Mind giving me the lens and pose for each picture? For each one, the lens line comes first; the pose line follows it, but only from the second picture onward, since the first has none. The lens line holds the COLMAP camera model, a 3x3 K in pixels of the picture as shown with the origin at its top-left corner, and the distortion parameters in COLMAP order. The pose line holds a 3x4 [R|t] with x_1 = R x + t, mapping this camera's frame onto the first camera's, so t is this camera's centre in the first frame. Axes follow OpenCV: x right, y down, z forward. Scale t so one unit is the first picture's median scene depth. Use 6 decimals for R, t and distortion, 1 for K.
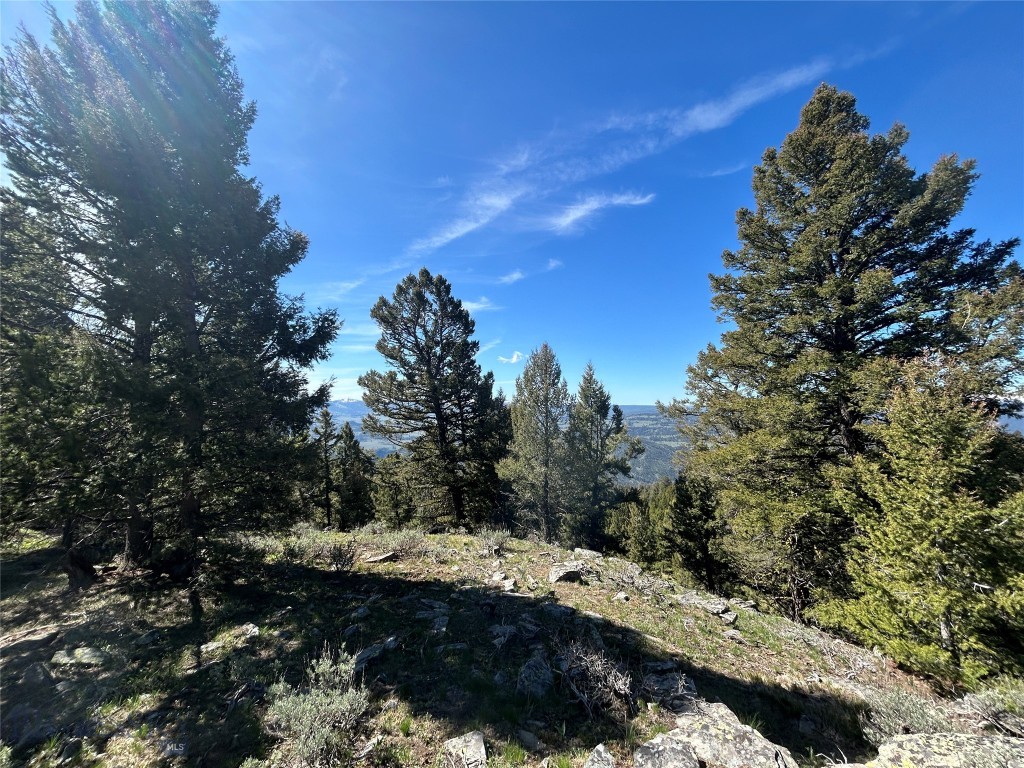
lens RADIAL K [[411.3, 0, 512.1], [0, 411.3, 383.9], [0, 0, 1]] dist [-0.001738, 0.000619]
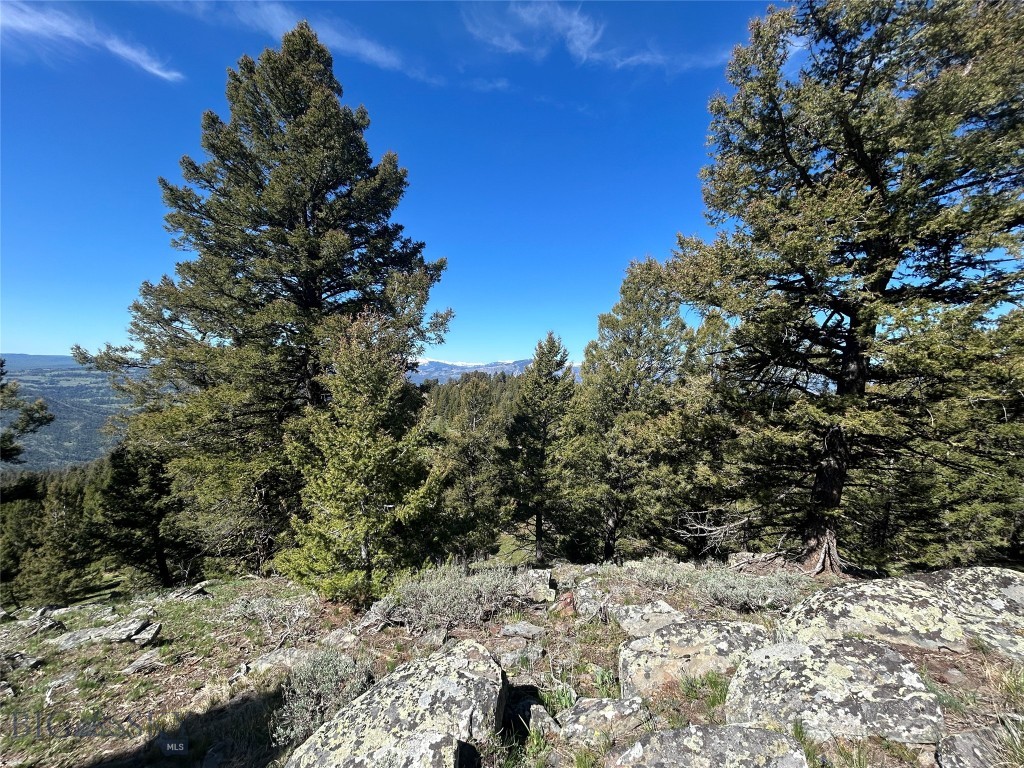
lens RADIAL K [[411.3, 0, 511.4], [0, 411.3, 382.1], [0, 0, 1]] dist [-0.001738, 0.000619]
pose [[0.438585, -0.014388, 0.898574, 0.104628], [-0.076909, 0.995603, 0.053480, 0.016059], [-0.895393, -0.092564, 0.435550, 0.086813]]
